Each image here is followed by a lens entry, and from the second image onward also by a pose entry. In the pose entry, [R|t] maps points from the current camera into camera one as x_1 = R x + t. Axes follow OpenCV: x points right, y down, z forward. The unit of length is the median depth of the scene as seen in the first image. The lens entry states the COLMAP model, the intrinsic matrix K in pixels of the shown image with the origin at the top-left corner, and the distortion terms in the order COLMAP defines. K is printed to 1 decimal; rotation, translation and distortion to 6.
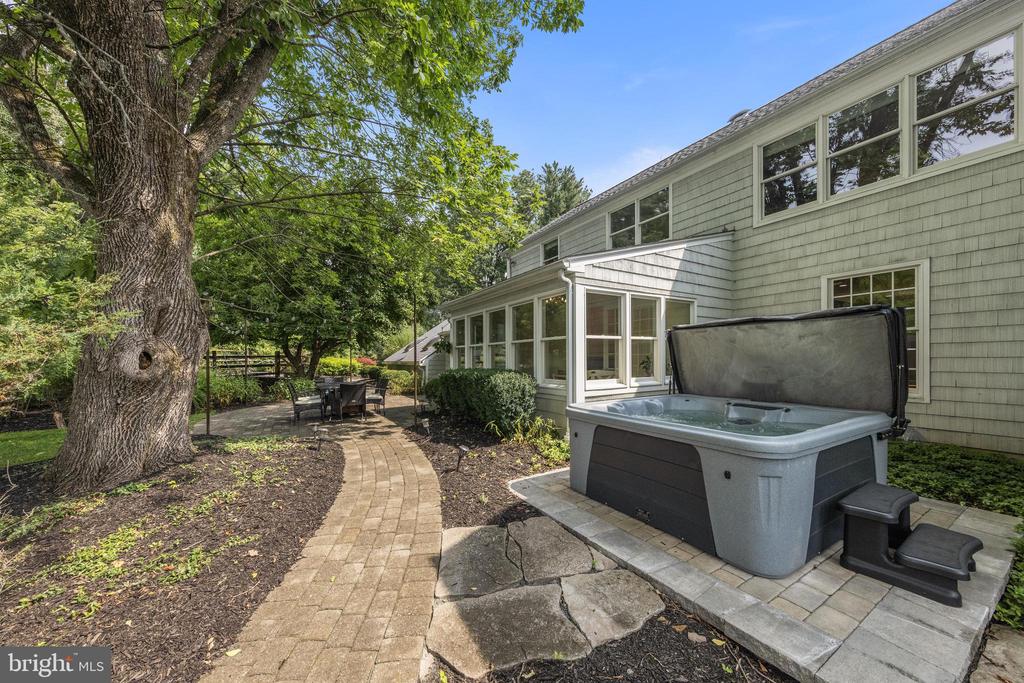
lens RADIAL K [[362.4, 0, 523.4], [0, 362.4, 355.9], [0, 0, 1]] dist [0.008823, -0.000049]
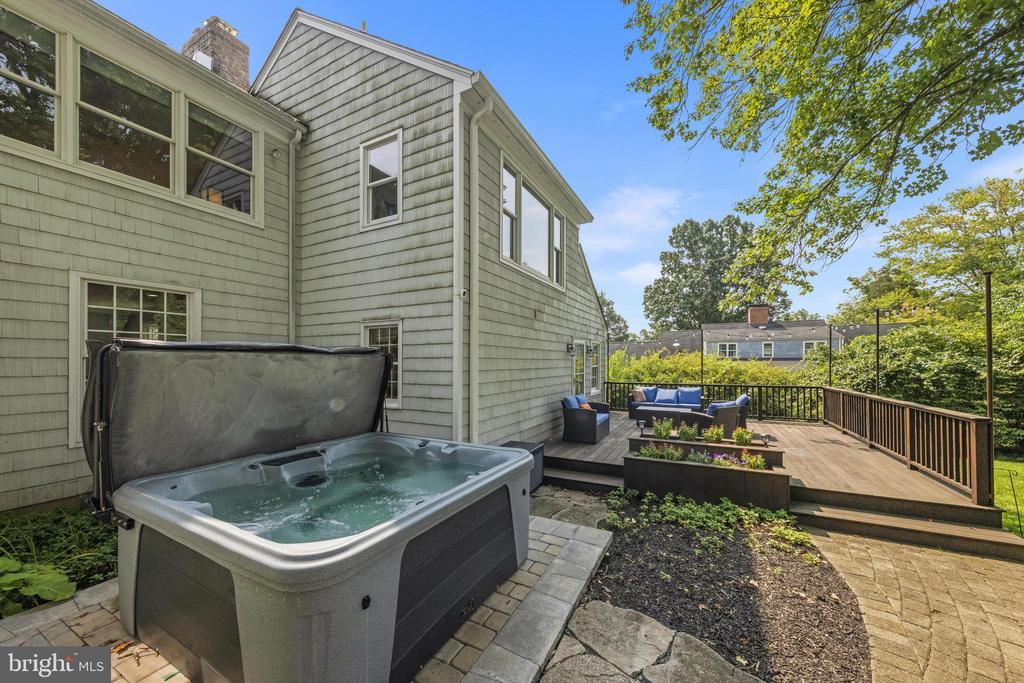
lens RADIAL K [[368.2, 0, 515.5], [0, 368.2, 363.4], [0, 0, 1]] dist [0.008056, 0.000025]
pose [[-0.499217, 0.012161, 0.866391, -0.202846], [0.004026, 0.999923, -0.011716, -0.036594], [-0.866467, -0.002361, -0.499228, 0.659784]]
